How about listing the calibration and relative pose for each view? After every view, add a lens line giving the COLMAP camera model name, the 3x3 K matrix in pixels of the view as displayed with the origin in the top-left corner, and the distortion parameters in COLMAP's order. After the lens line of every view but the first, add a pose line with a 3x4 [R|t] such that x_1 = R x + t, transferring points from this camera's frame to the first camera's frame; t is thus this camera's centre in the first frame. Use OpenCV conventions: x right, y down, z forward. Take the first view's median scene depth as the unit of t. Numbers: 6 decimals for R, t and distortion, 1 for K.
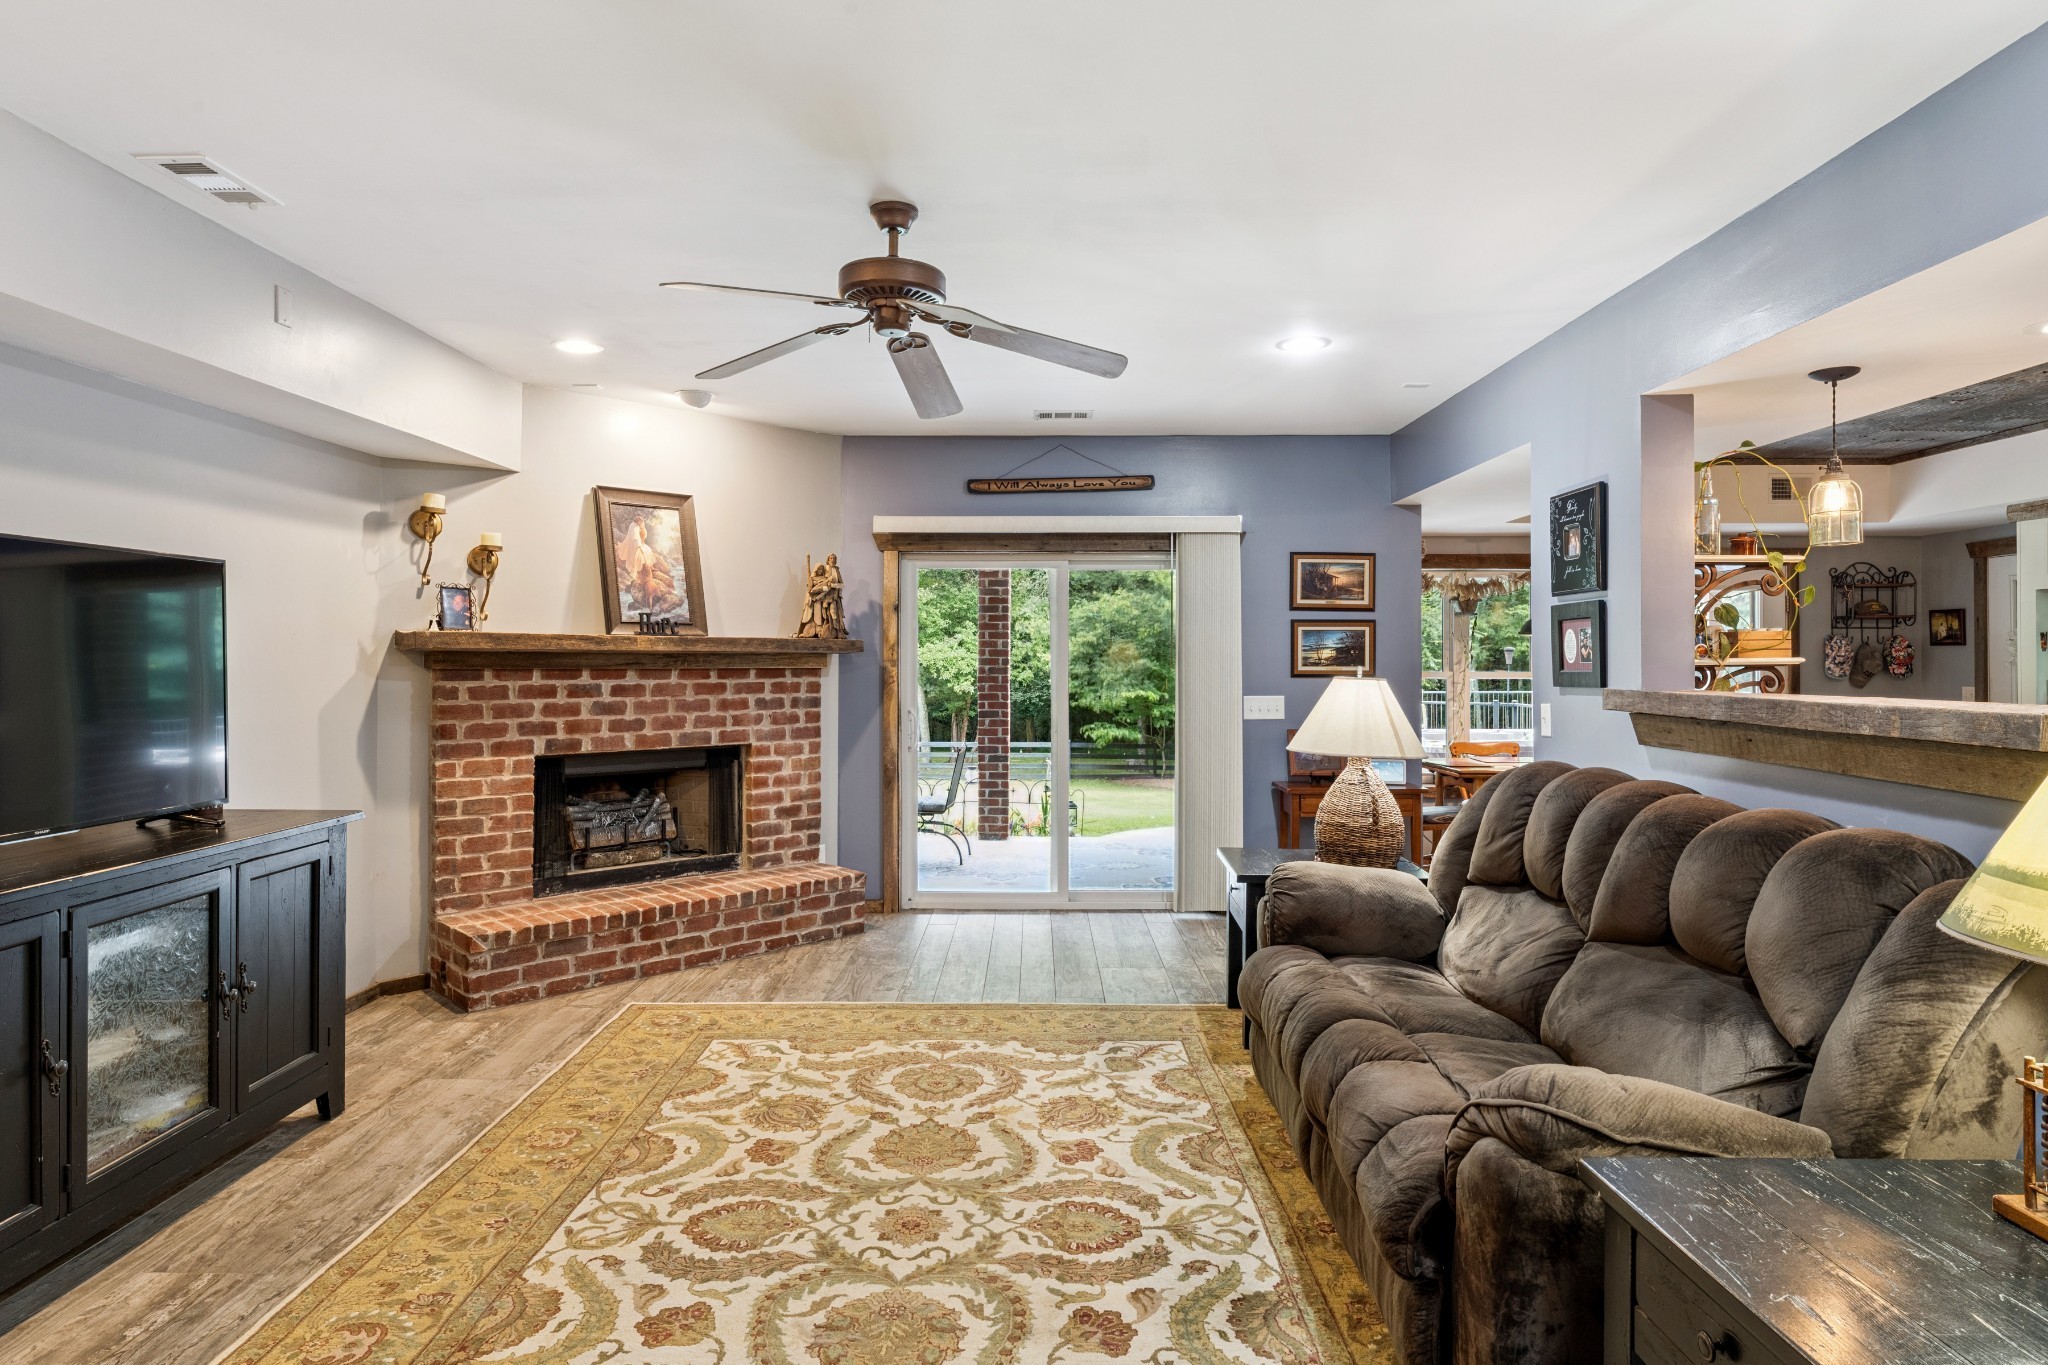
lens RADIAL K [[1147.1, 0, 1026.8], [0, 1147.1, 662.6], [0, 0, 1]] dist [0.047536, 0.000445]
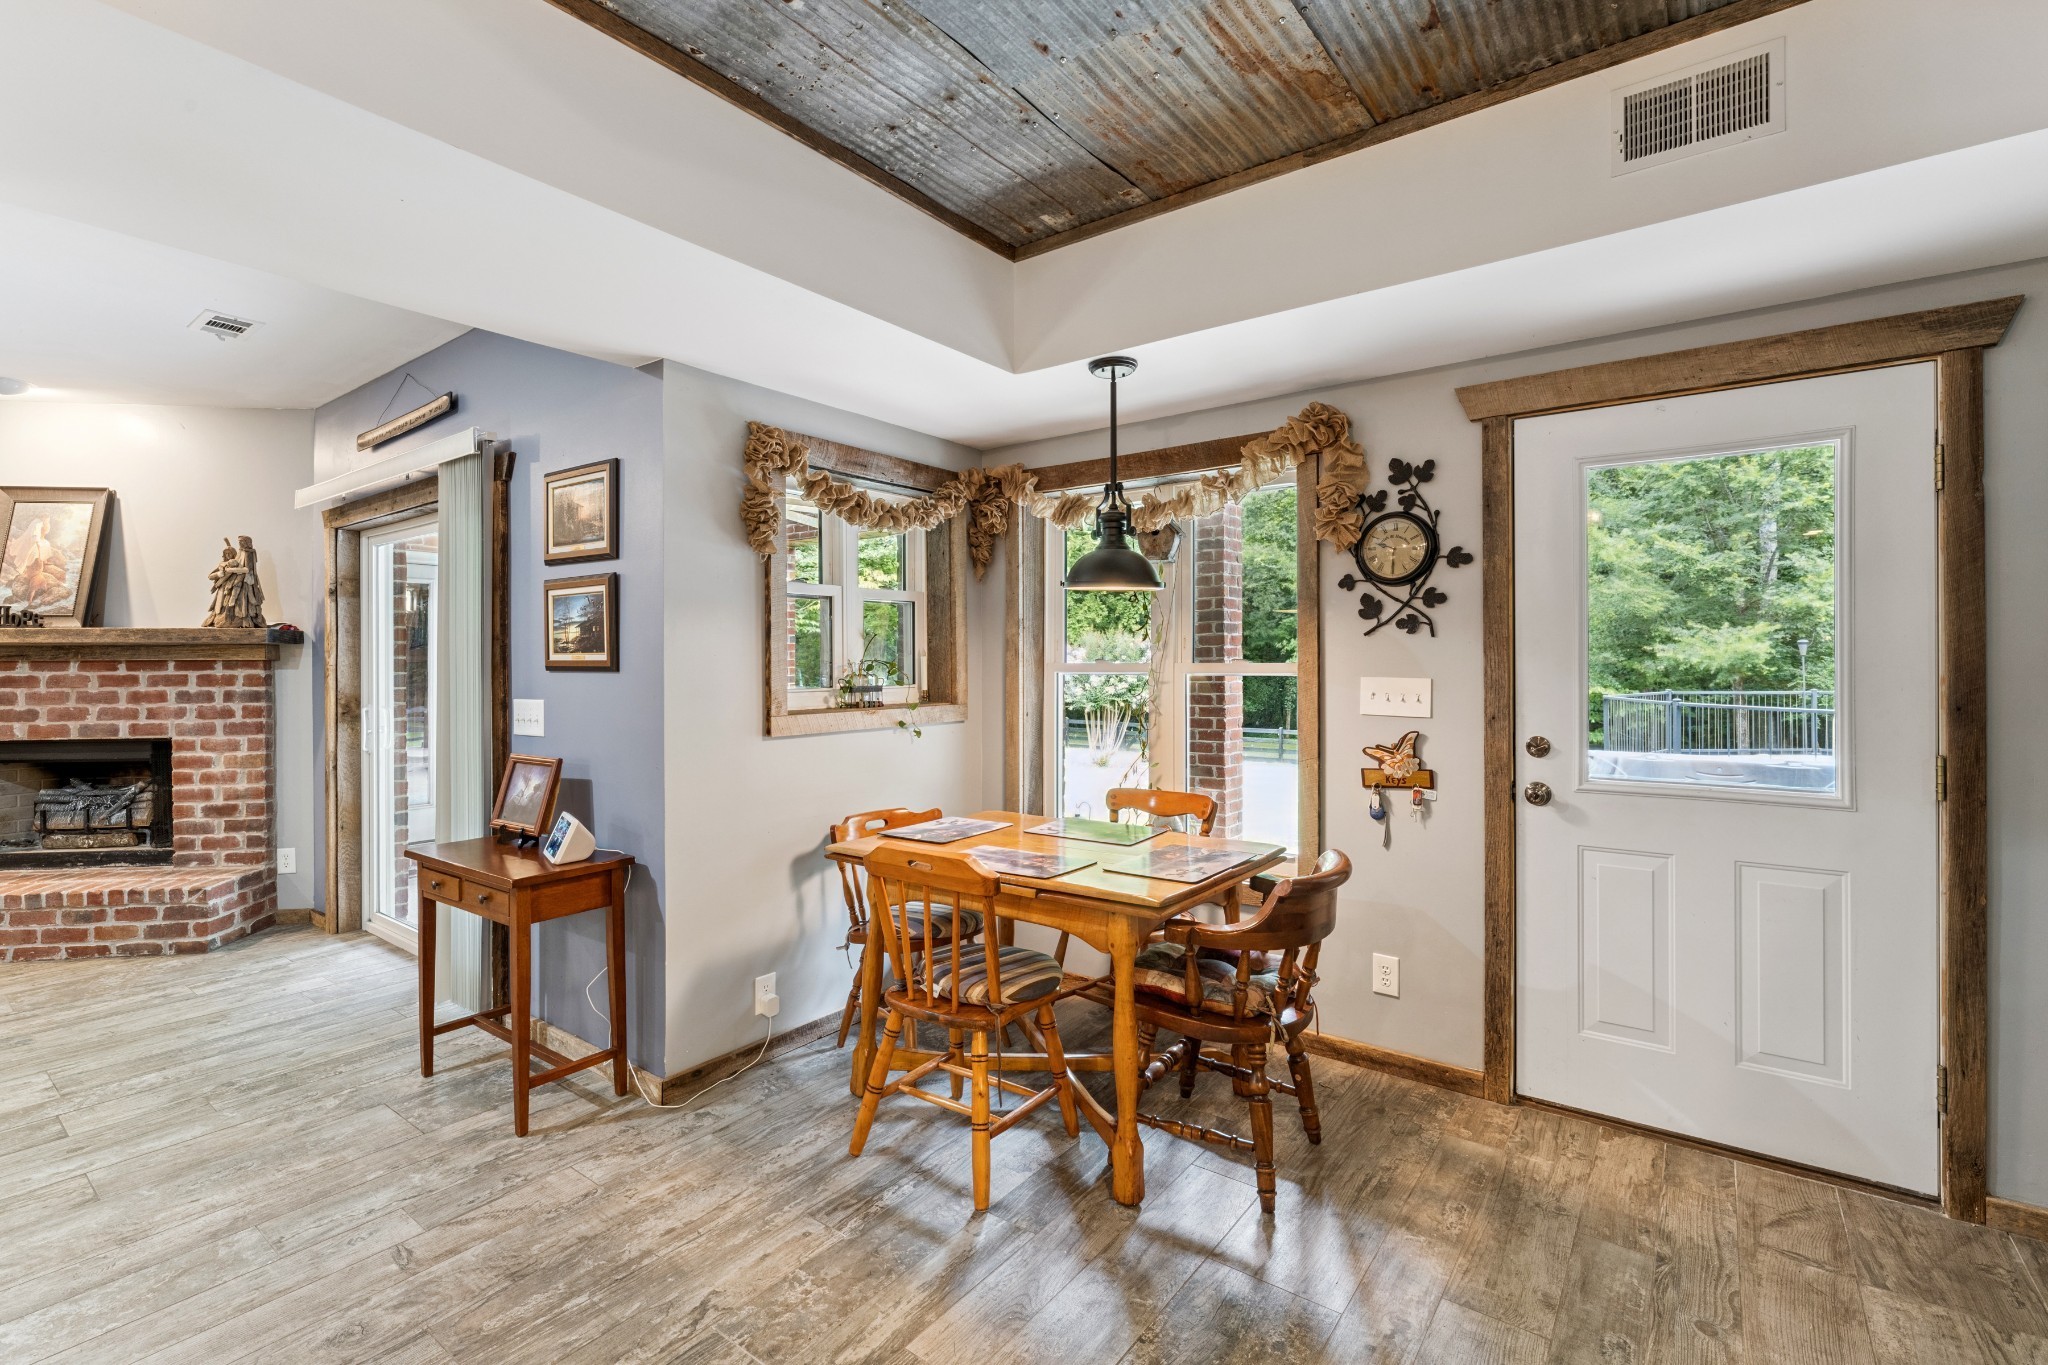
lens RADIAL K [[916.4, 0, 1026.6], [0, 916.4, 667.2], [0, 0, 1]] dist [0.001111, -0.000325]
pose [[0.805889, 0.000175, -0.592067, 0.816076], [0.004910, 0.999964, 0.006978, 0.009248], [0.592046, -0.008531, 0.805859, 0.821055]]
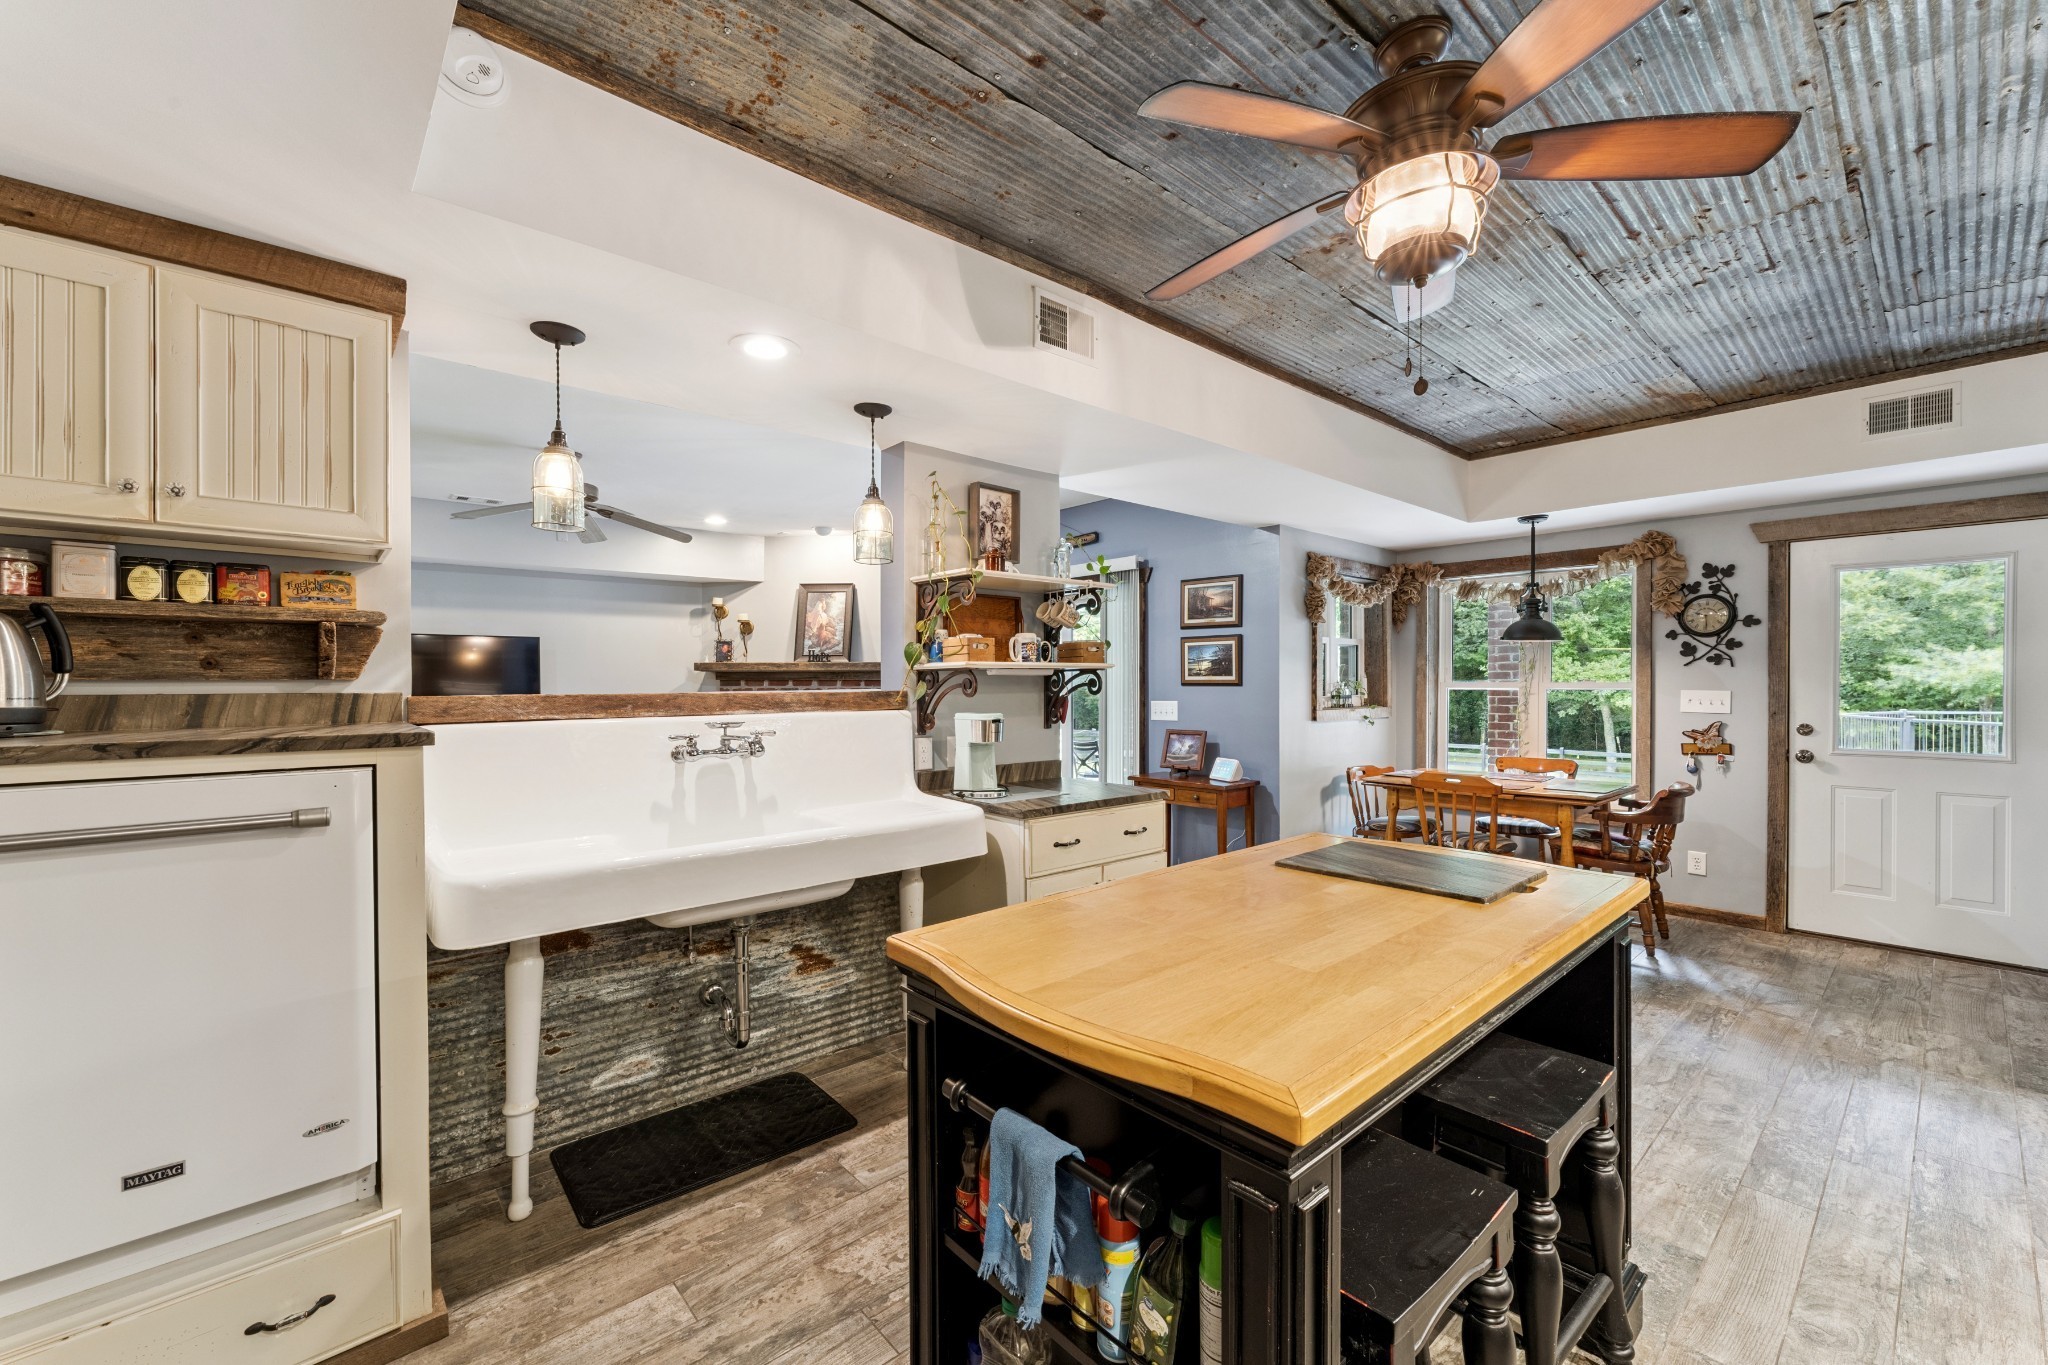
lens RADIAL K [[829.6, 0, 1030.5], [0, 829.6, 694.6], [0, 0, 1]] dist [-0.001640, 0.001604]
pose [[0.670444, 0.008244, -0.741915, 0.835190], [0.003389, 0.999894, 0.014173, 0.010176], [0.741953, -0.012017, 0.670345, 0.339688]]
